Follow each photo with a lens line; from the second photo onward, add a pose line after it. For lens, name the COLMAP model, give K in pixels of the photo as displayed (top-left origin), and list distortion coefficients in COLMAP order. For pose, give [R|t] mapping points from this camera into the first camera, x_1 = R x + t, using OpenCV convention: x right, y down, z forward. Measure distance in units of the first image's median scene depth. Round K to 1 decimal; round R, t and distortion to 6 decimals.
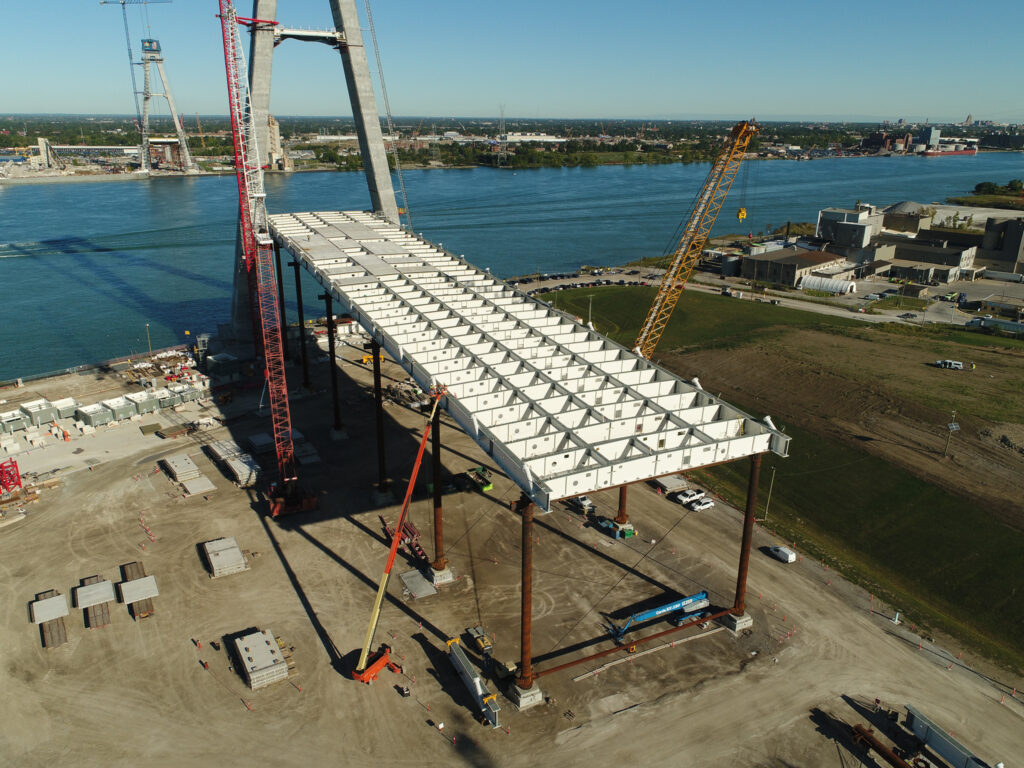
lens RADIAL K [[772.1, 0, 512.0], [0, 772.1, 384.0], [0, 0, 1]] dist [0.002895, -0.000785]
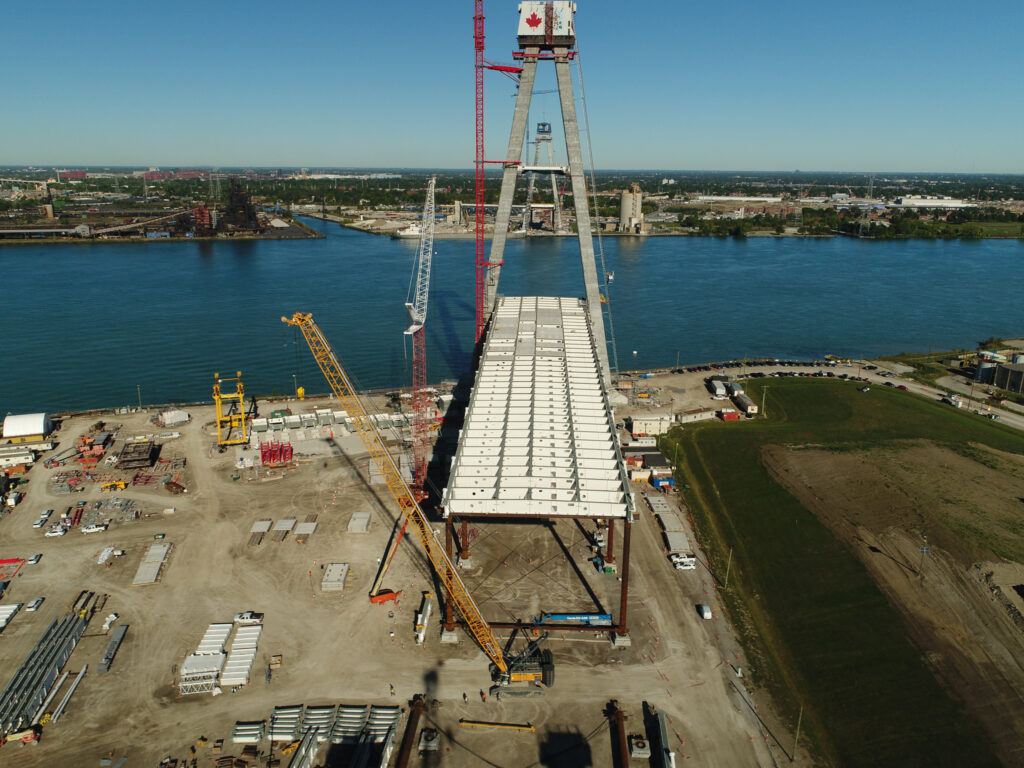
lens RADIAL K [[772.1, 0, 512.0], [0, 772.1, 384.0], [0, 0, 1]] dist [0.002895, -0.000785]
pose [[0.880125, 0.126580, -0.457556, 0.230505], [-0.155540, 0.987487, -0.026003, -0.026054], [0.448540, 0.094054, 0.888800, -0.119560]]
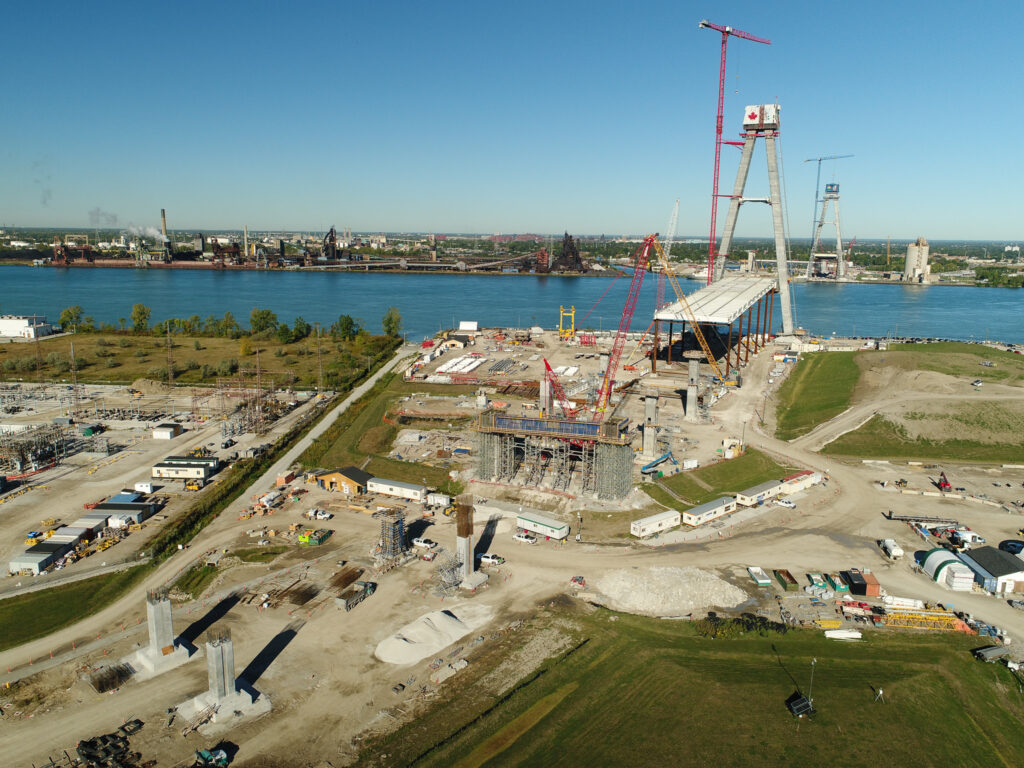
lens RADIAL K [[773.5, 0, 512.0], [0, 773.5, 384.0], [0, 0, 1]] dist [-0.004533, 0.007982]
pose [[0.628213, 0.149101, -0.763621, 0.724048], [-0.261994, 0.964687, -0.027177, 0.209441], [0.732603, 0.217138, 0.645092, -0.571788]]
